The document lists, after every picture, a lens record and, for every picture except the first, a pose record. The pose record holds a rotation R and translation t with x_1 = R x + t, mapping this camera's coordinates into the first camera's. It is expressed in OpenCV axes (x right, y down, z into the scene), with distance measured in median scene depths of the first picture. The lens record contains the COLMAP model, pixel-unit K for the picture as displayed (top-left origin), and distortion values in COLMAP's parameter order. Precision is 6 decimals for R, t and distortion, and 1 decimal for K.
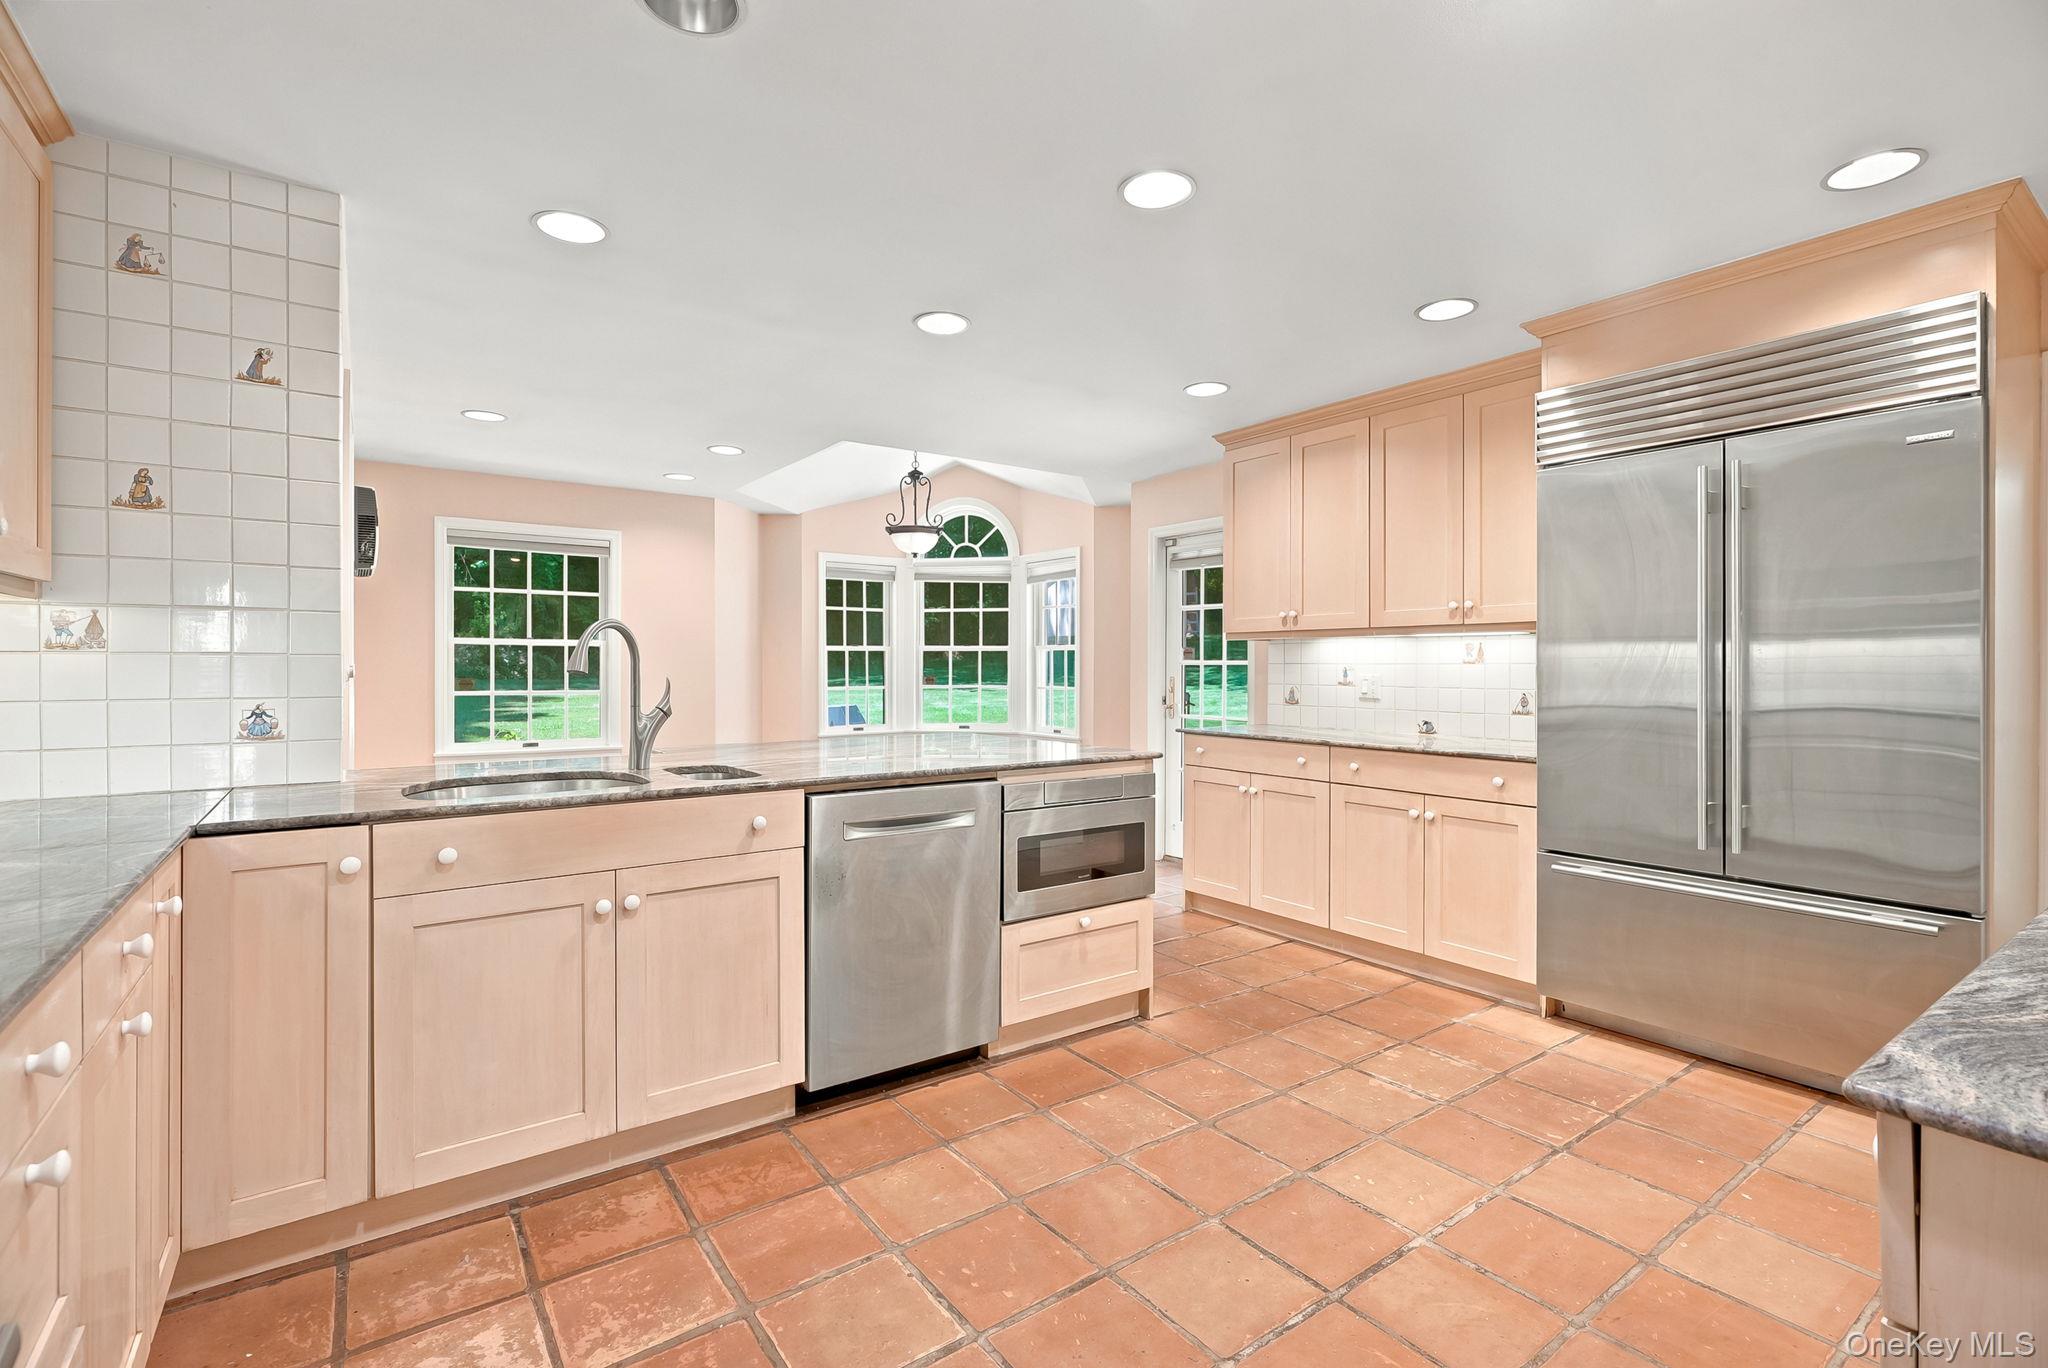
lens RADIAL K [[938.0, 0, 1035.4], [0, 938.0, 681.6], [0, 0, 1]] dist [0.000384, 0.000754]
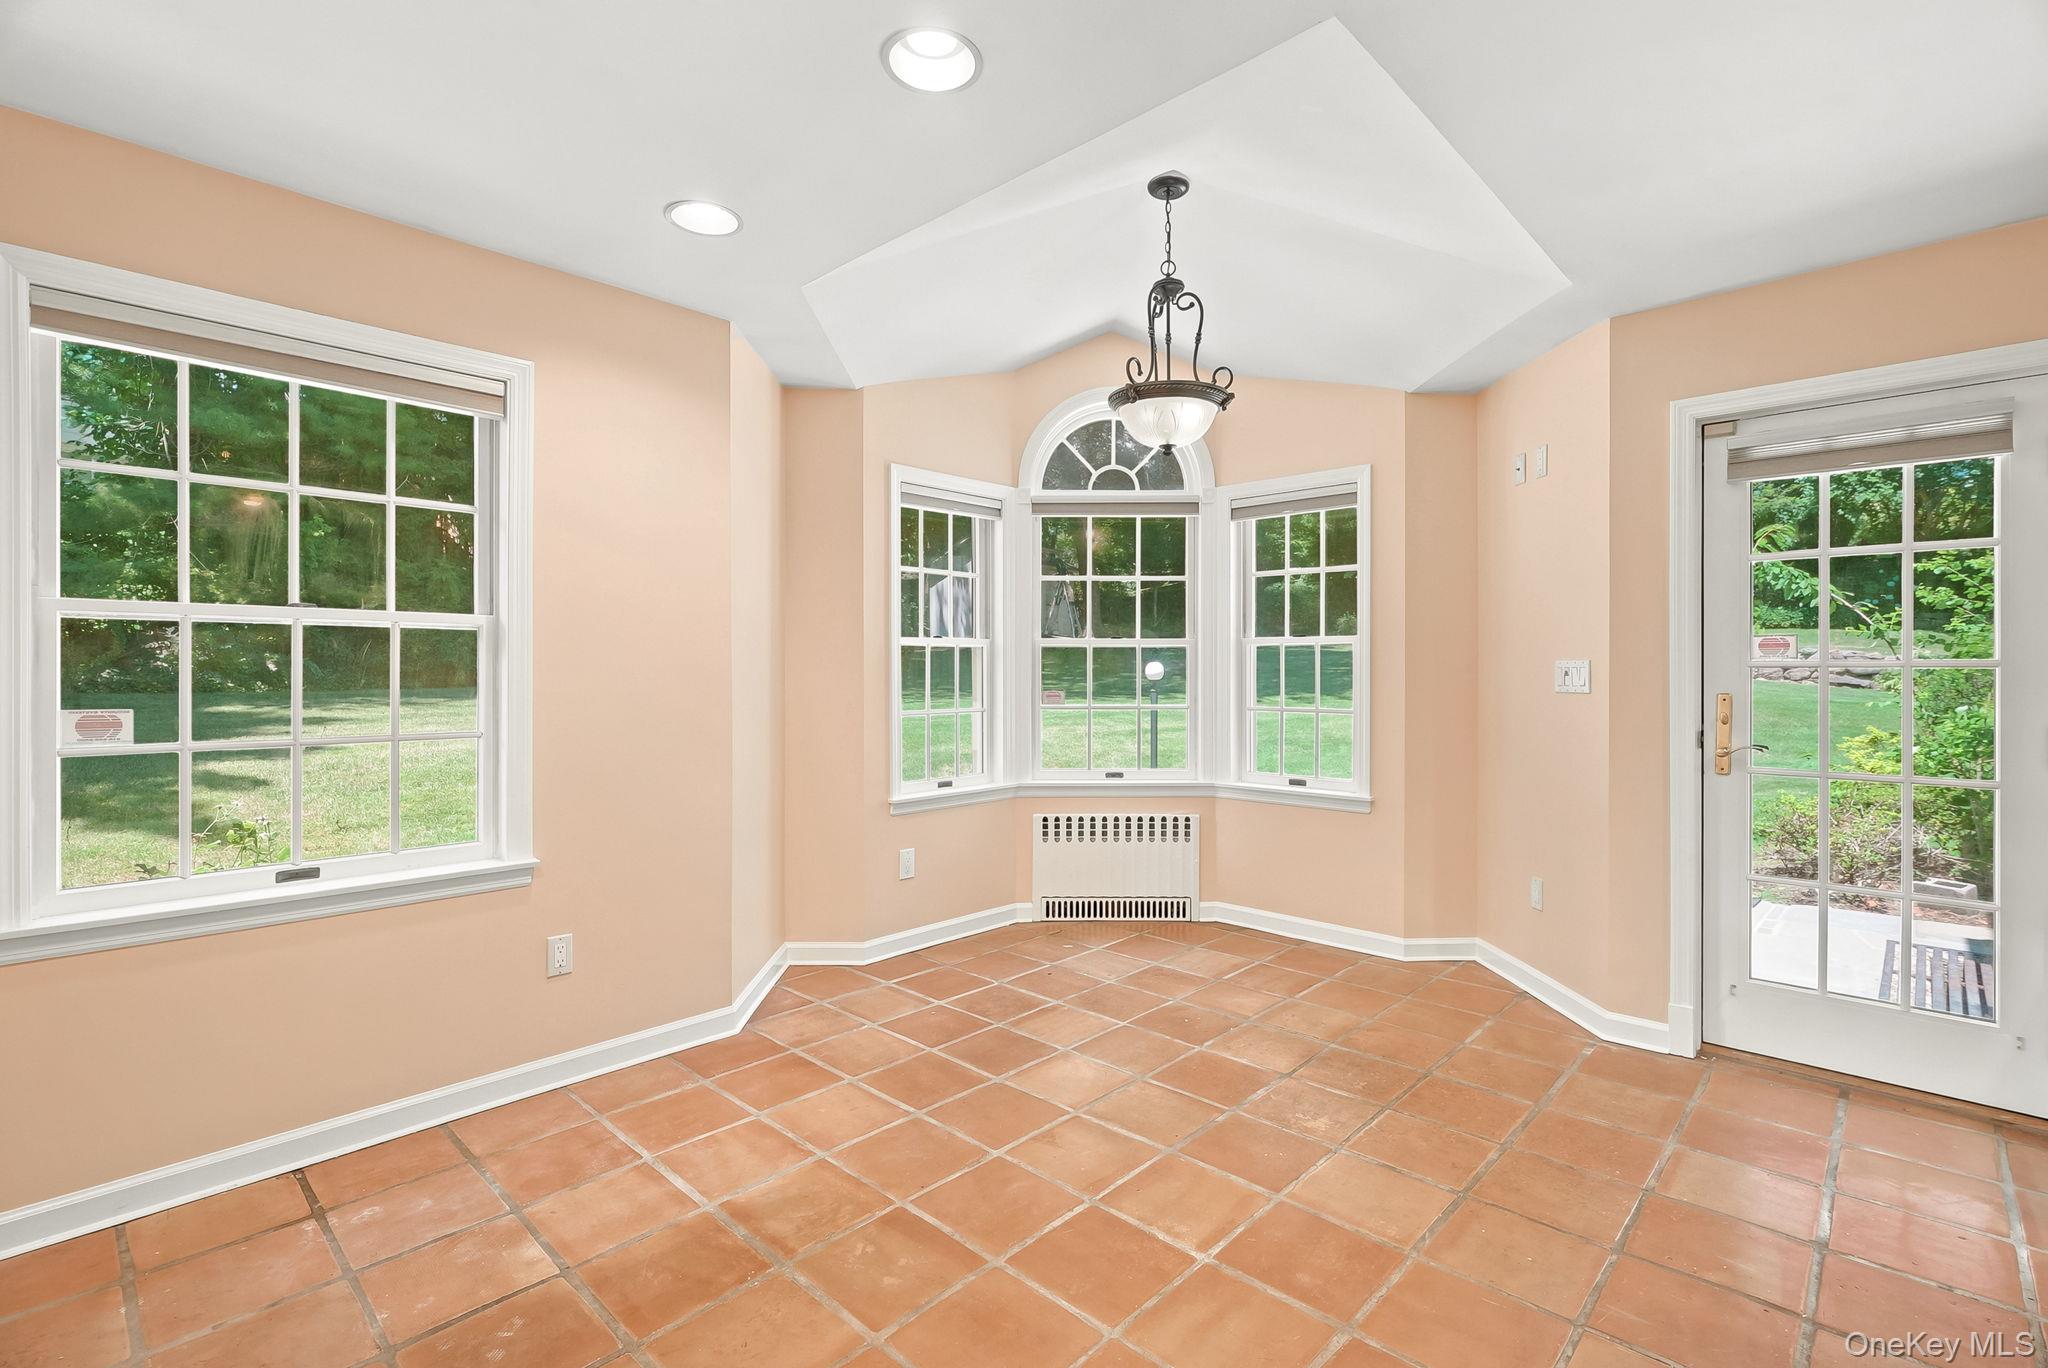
lens RADIAL K [[938.0, 0, 1035.4], [0, 938.0, 681.6], [0, 0, 1]] dist [0.000384, 0.000754]
pose [[0.982709, -0.003810, 0.185116, -0.271408], [0.004696, 0.999980, -0.004344, -0.009585], [-0.185096, 0.005138, 0.982707, 0.491412]]
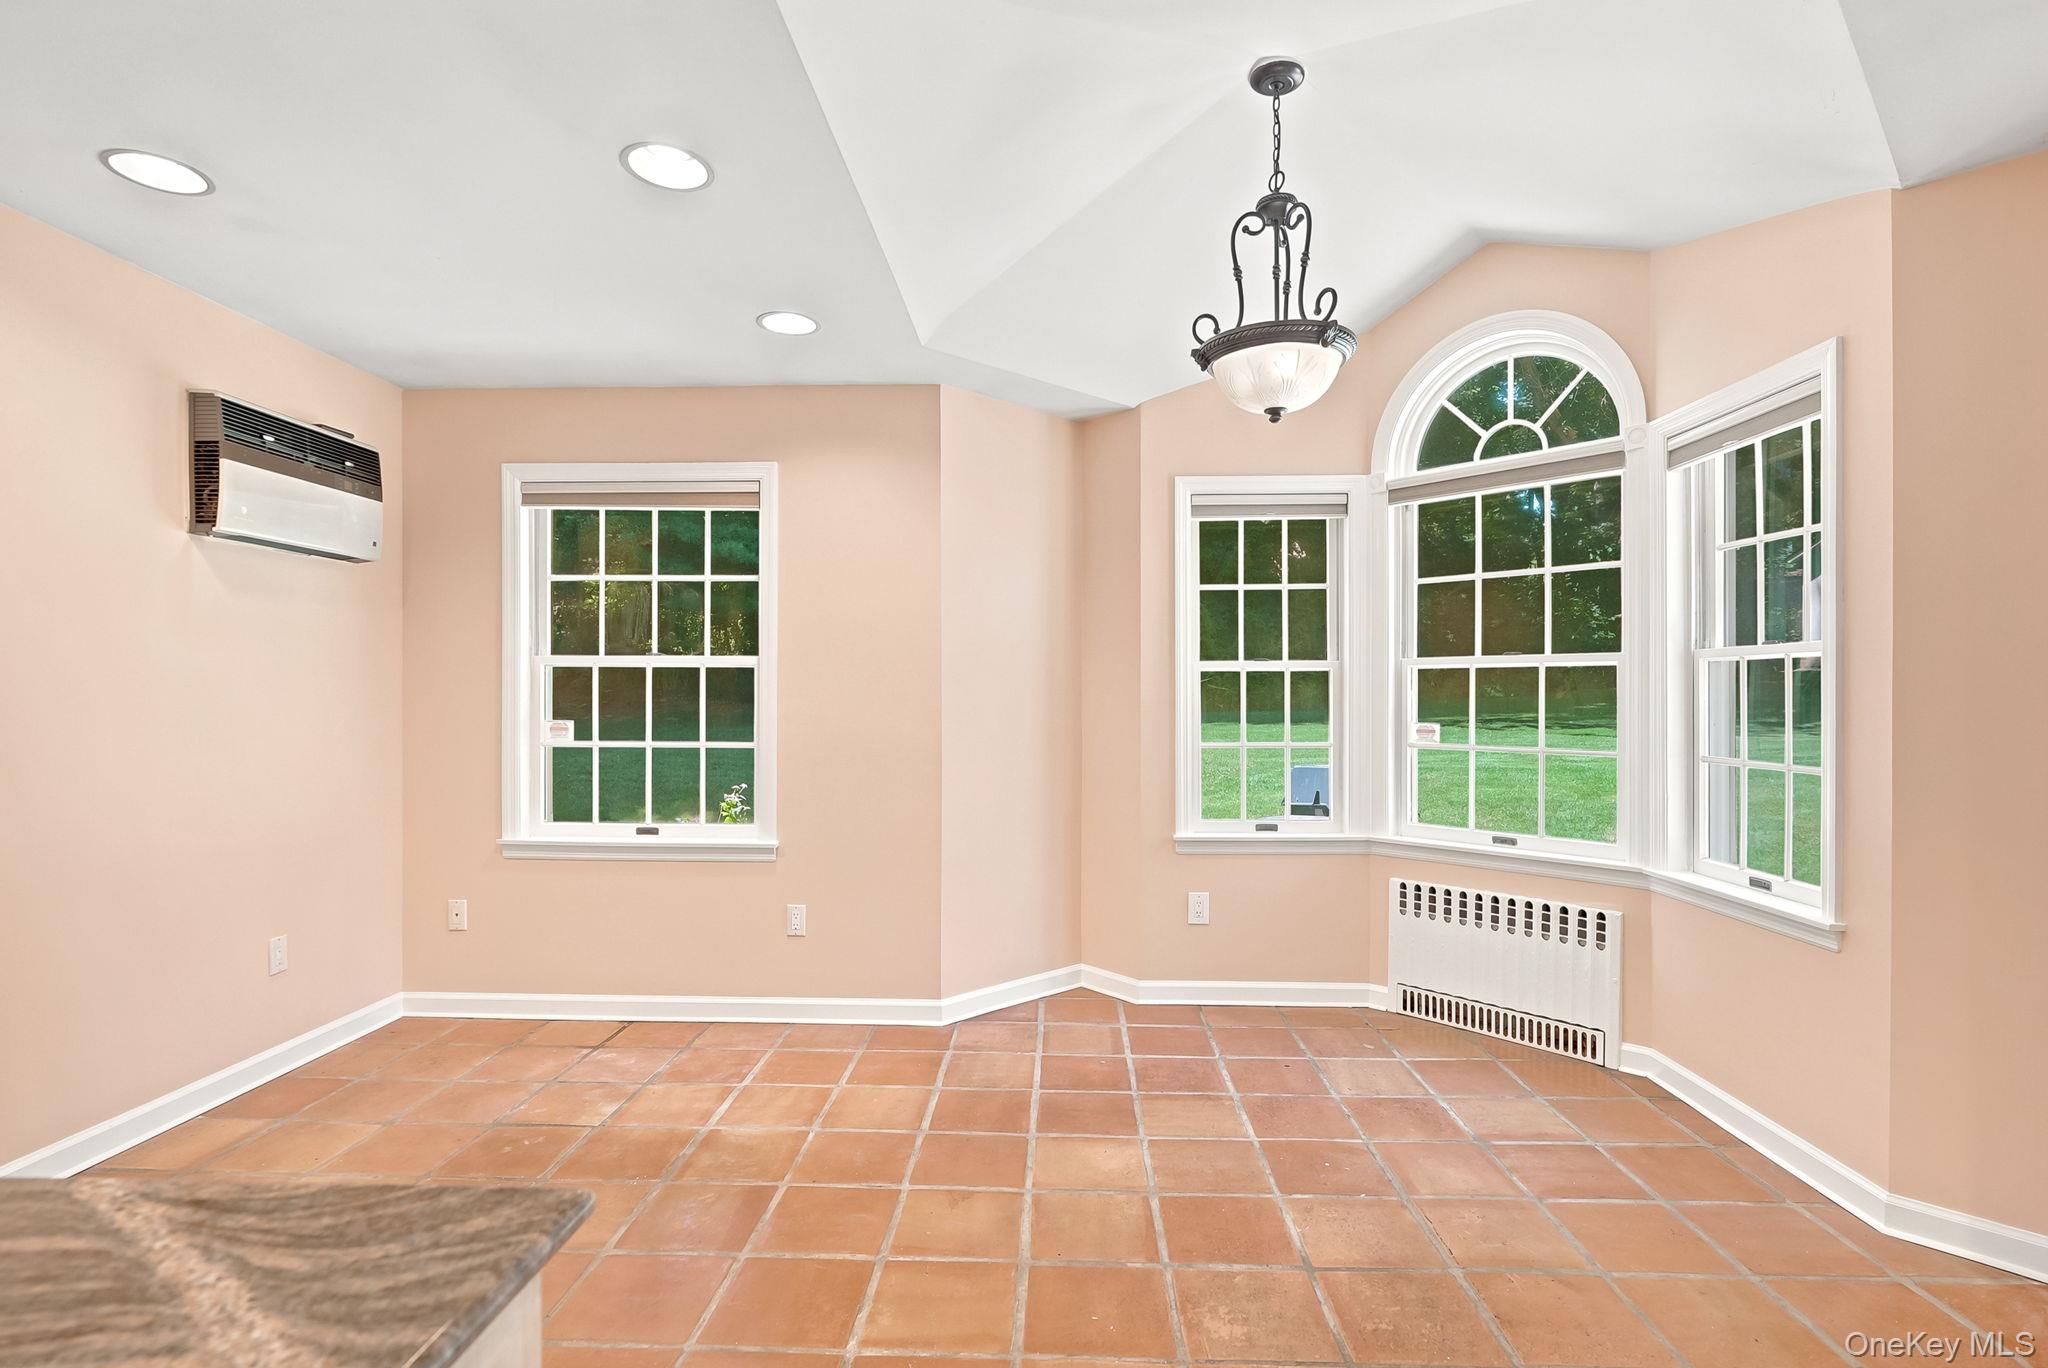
lens RADIAL K [[978.6, 0, 1032.2], [0, 978.6, 704.2], [0, 0, 1]] dist [-0.005967, -0.000049]
pose [[0.786593, 0.004199, -0.617458, 0.038658], [-0.010555, 0.999922, -0.006646, -0.011334], [0.617382, 0.011745, 0.786576, 0.582866]]
